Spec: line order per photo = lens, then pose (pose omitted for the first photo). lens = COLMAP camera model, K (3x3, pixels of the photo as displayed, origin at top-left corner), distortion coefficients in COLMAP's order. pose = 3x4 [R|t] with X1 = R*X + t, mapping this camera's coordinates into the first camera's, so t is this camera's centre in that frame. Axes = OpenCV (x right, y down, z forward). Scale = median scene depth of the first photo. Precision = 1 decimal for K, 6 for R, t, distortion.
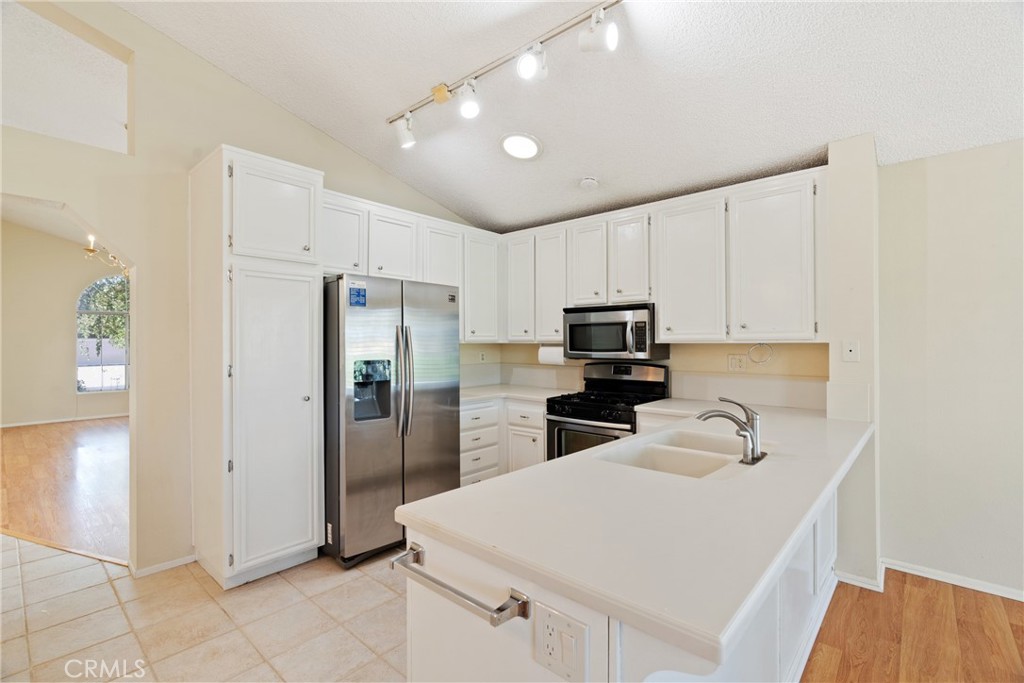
lens RADIAL K [[462.8, 0, 512.0], [0, 462.8, 341.5], [0, 0, 1]] dist [-0.004912, 0.000179]
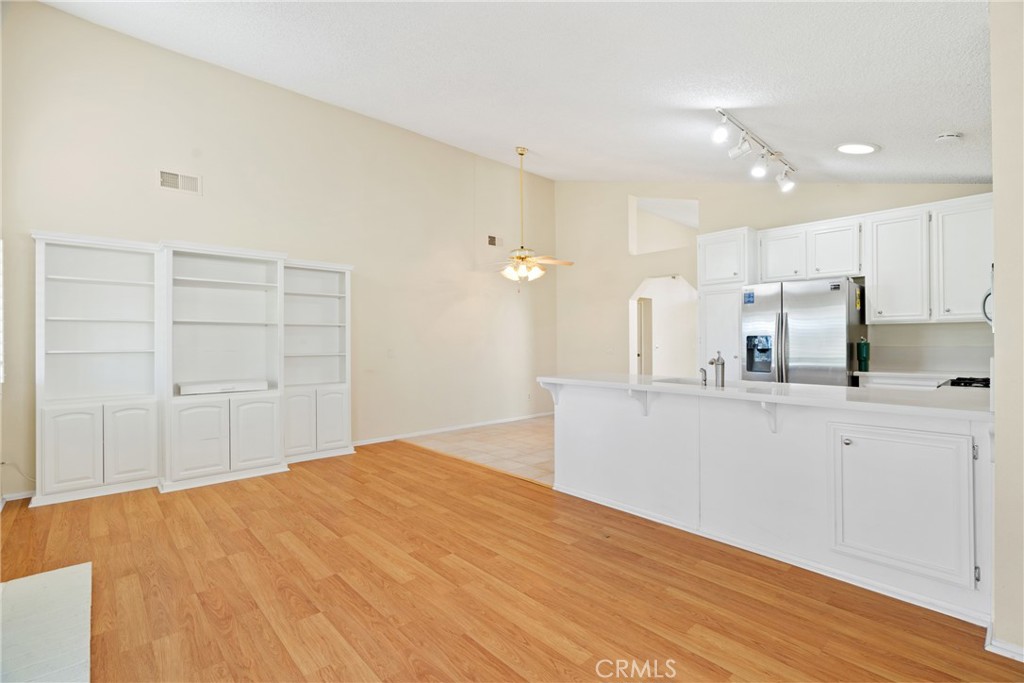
lens RADIAL K [[463.8, 0, 512.5], [0, 463.8, 348.2], [0, 0, 1]] dist [-0.010117, 0.000752]
pose [[-0.100345, 0.015557, -0.994831, 1.183883], [0.006212, 0.999868, 0.015009, 0.046335], [0.994933, -0.004674, -0.100429, 0.255702]]
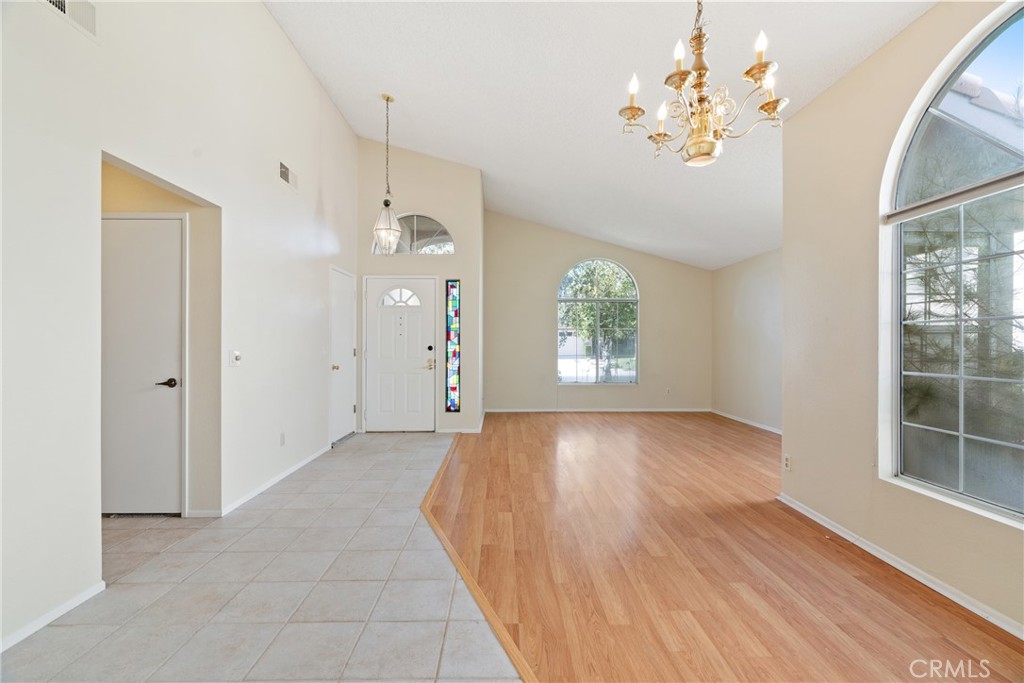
lens RADIAL K [[462.8, 0, 512.0], [0, 462.8, 341.5], [0, 0, 1]] dist [-0.004912, 0.000179]
pose [[0.683323, 0.002908, -0.730111, -0.714448], [-0.003664, 0.999993, 0.000553, 0.054248], [0.730107, 0.002297, 0.683329, 0.629259]]
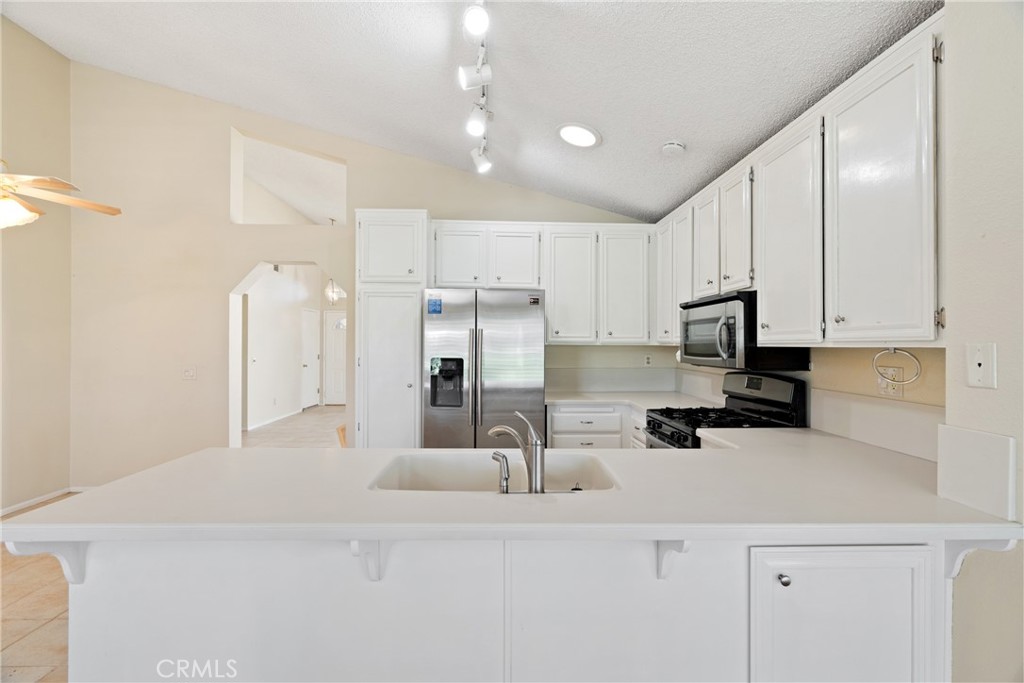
lens RADIAL K [[462.8, 0, 512.0], [0, 462.8, 341.5], [0, 0, 1]] dist [-0.004912, 0.000179]
pose [[0.692270, 0.002229, -0.721635, 0.578439], [-0.005624, 0.999982, -0.002306, -0.000406], [0.721617, 0.005655, 0.692270, 0.243096]]
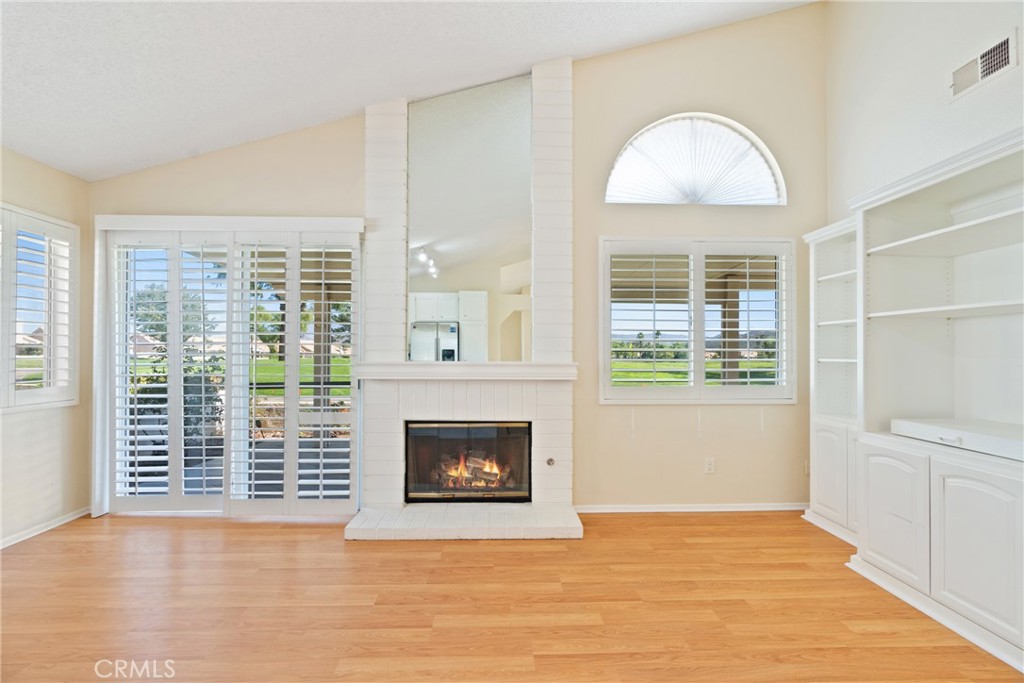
lens RADIAL K [[463.8, 0, 512.5], [0, 463.8, 348.2], [0, 0, 1]] dist [-0.010117, 0.000752]
pose [[-0.688768, 0.010388, 0.724908, -0.004159], [0.000025, 0.999898, -0.014305, 0.053001], [-0.724982, -0.009835, -0.688697, 0.248353]]
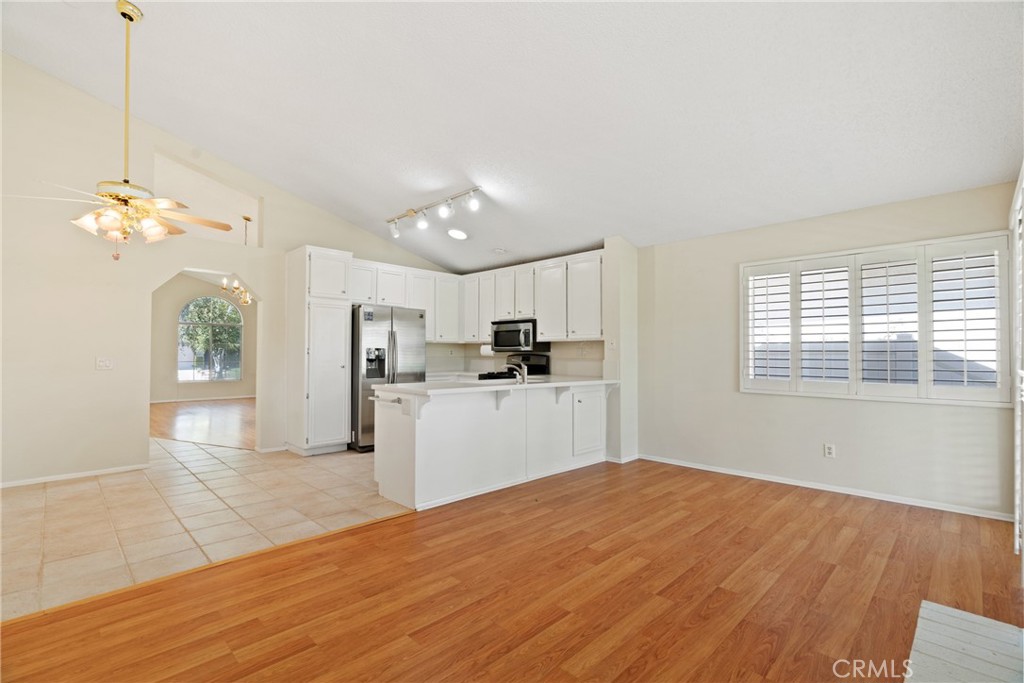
lens RADIAL K [[463.8, 0, 512.5], [0, 463.8, 348.2], [0, 0, 1]] dist [-0.010117, 0.000752]
pose [[0.998362, 0.005987, -0.056894, 0.329199], [-0.006722, 0.999896, -0.012749, 0.052548], [0.056812, 0.013111, 0.998299, -0.786838]]
